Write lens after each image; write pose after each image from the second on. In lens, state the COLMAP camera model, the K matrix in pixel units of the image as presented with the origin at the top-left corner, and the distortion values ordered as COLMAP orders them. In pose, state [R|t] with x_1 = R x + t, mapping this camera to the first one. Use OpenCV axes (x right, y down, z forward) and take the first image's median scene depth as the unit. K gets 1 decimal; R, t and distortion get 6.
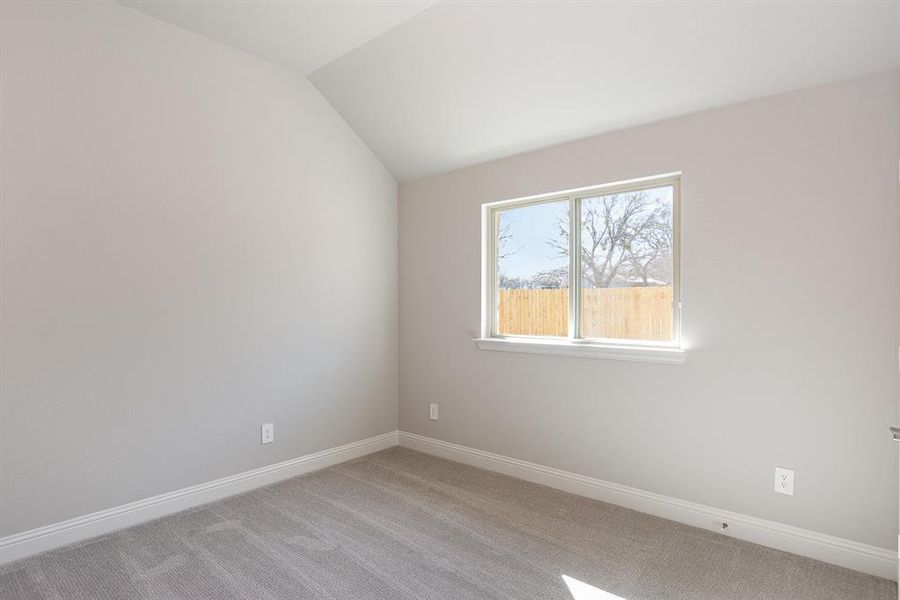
lens RADIAL K [[465.8, 0, 426.2], [0, 465.8, 304.3], [0, 0, 1]] dist [0.000865, 0.000517]
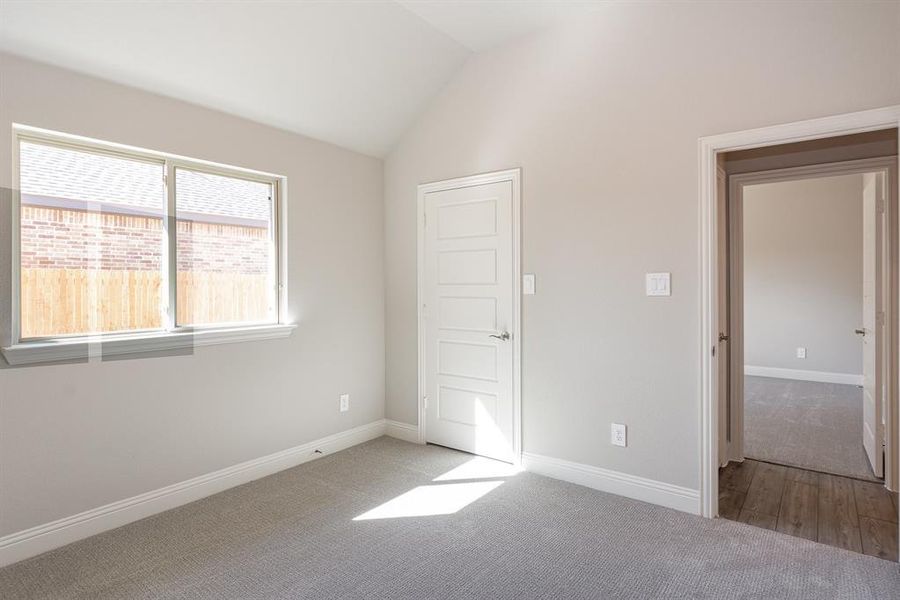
lens RADIAL K [[492.3, 0, 450.0], [0, 492.3, 284.9], [0, 0, 1]] dist [-0.000057, -0.000084]
pose [[-0.056838, 0.001524, 0.998382, -0.805715], [0.007611, 0.999970, -0.001093, -0.001268], [-0.998354, 0.007536, -0.056848, 0.701529]]
